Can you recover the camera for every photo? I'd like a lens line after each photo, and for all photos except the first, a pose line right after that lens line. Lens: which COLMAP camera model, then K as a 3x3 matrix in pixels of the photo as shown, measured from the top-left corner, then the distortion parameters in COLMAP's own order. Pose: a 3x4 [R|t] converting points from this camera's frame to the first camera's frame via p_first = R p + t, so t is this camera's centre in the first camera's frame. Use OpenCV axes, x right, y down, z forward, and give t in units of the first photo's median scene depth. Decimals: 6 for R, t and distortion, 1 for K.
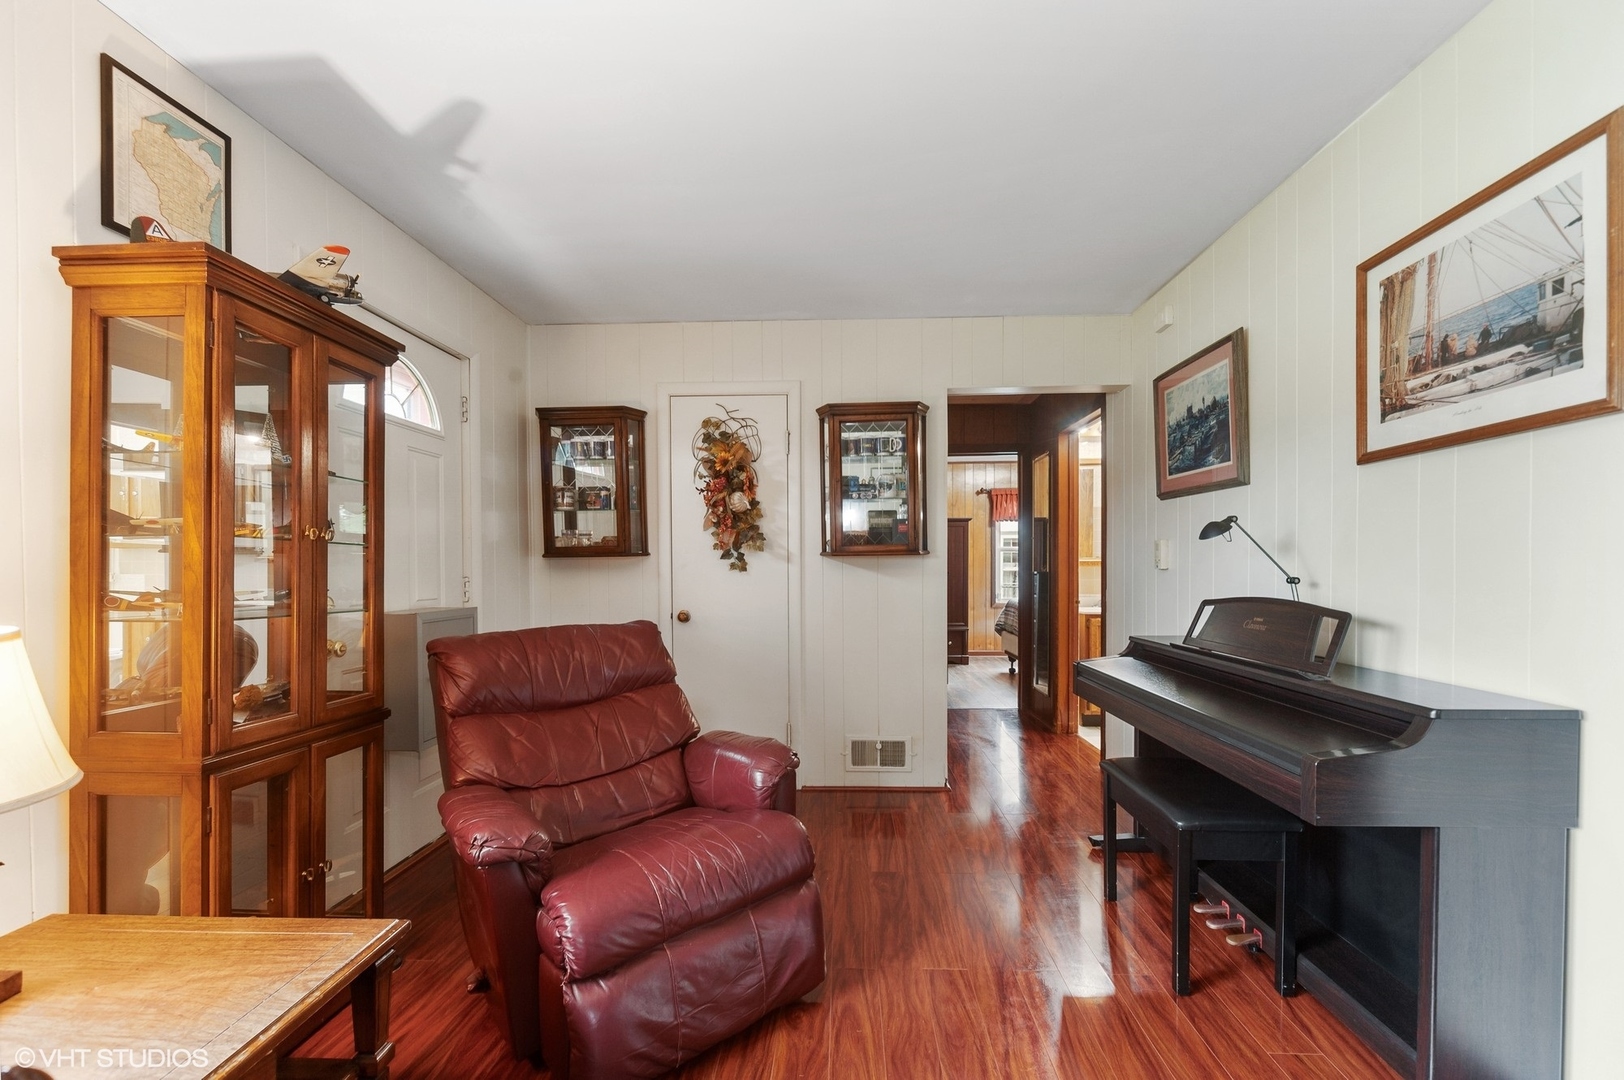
lens RADIAL K [[681.5, 0, 818.3], [0, 681.5, 571.3], [0, 0, 1]] dist [0.019955, -0.000084]
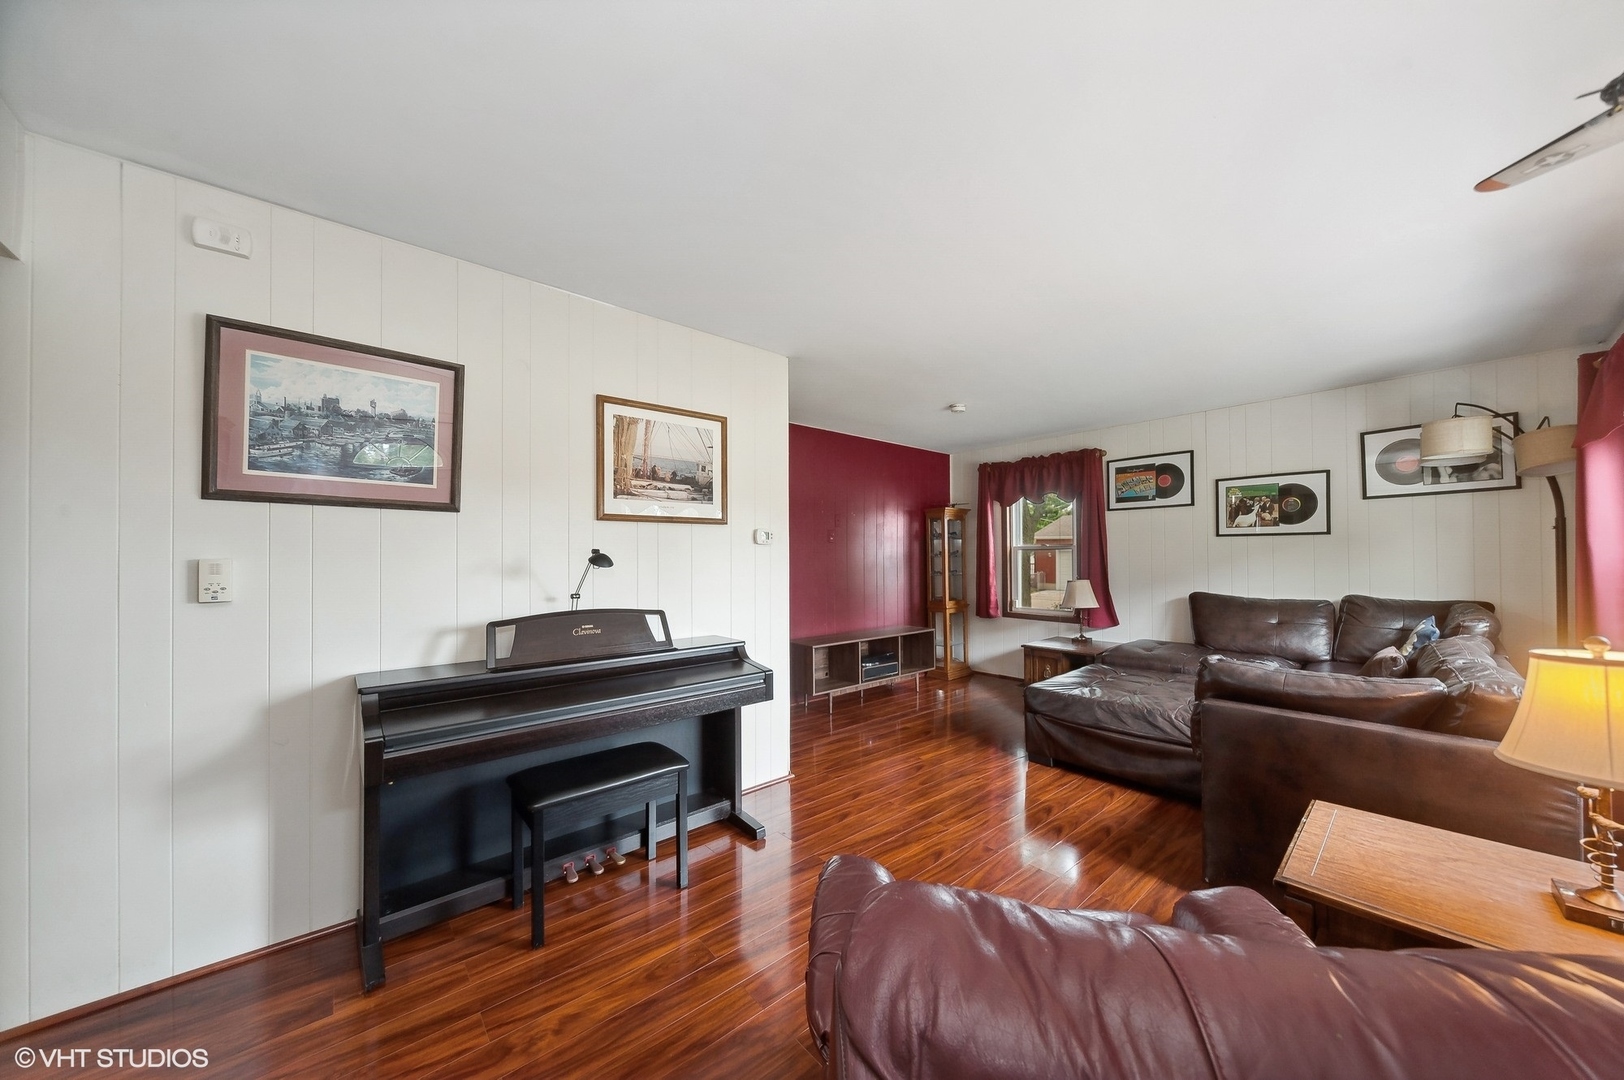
lens RADIAL K [[562.8, 0, 815.3], [0, 562.8, 556.7], [0, 0, 1]] dist [-0.001003, -0.000184]
pose [[-0.680584, -0.000262, 0.732670, -0.509506], [0.007442, 0.999946, 0.007270, -0.077323], [-0.732632, 0.010400, -0.680545, 1.540972]]
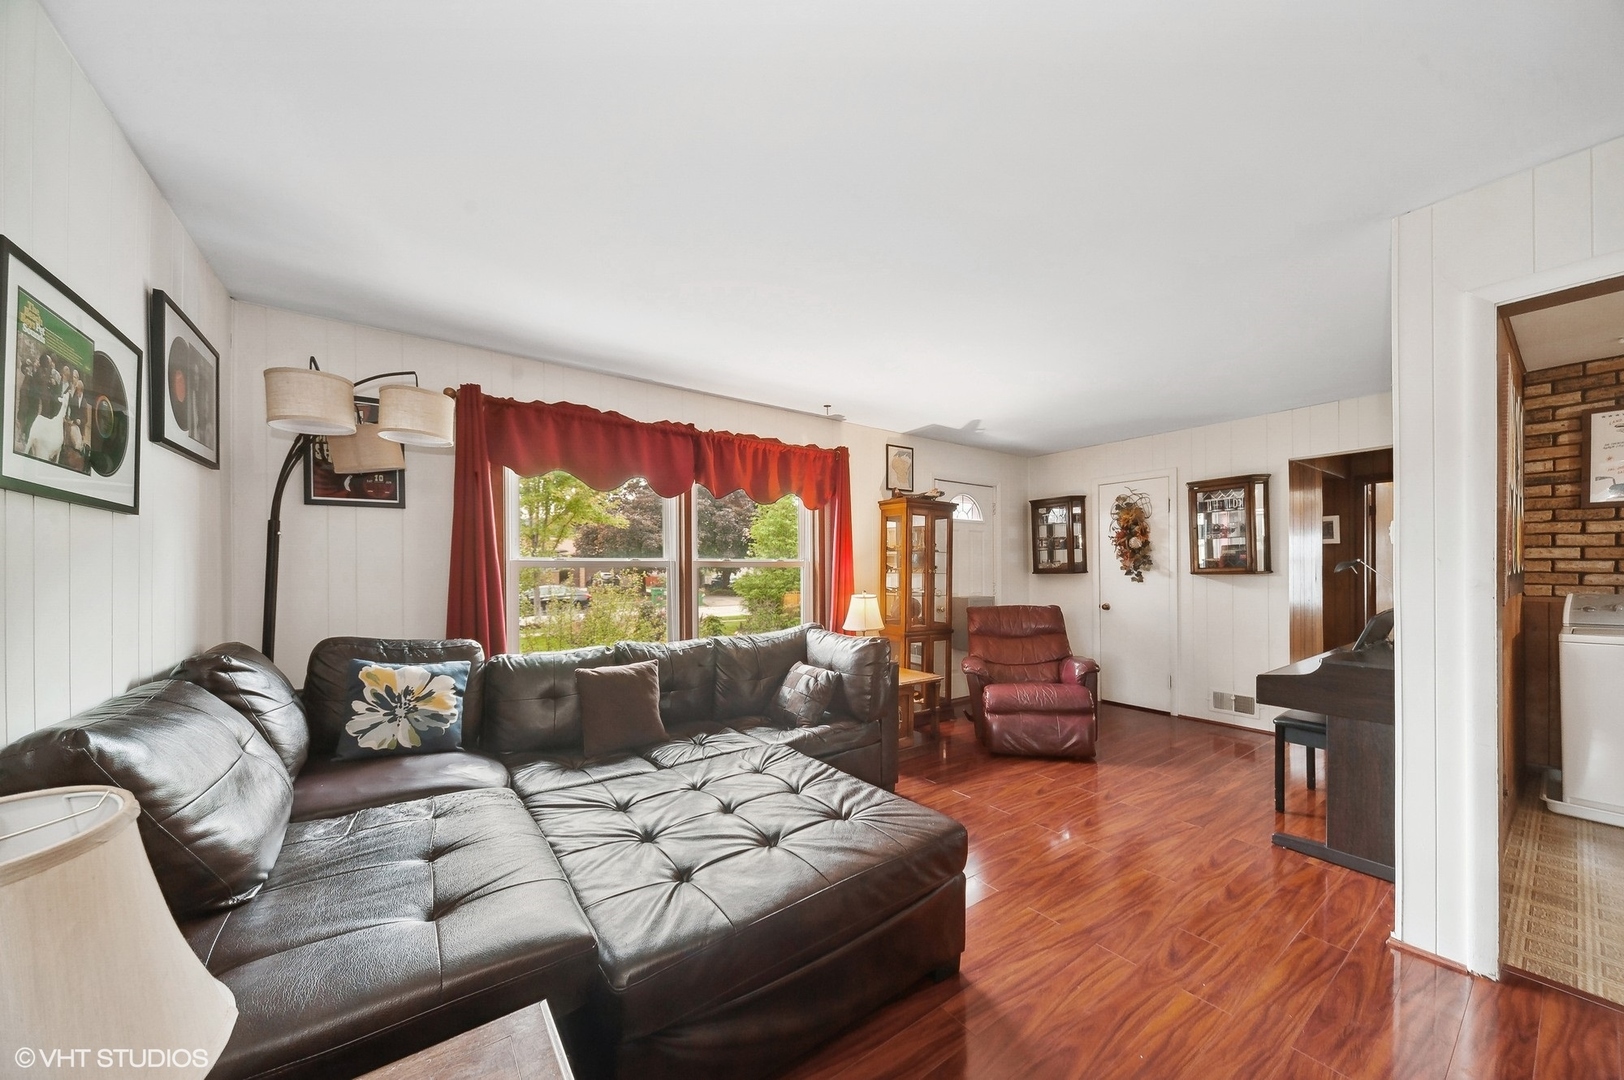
lens RADIAL K [[572.8, 0, 819.8], [0, 572.8, 564.6], [0, 0, 1]] dist [0.000425, -0.000094]
pose [[0.618022, -0.005700, -0.786140, 0.956278], [-0.004601, 0.999930, -0.010867, -0.046521], [0.786147, 0.010333, 0.617953, -0.961377]]
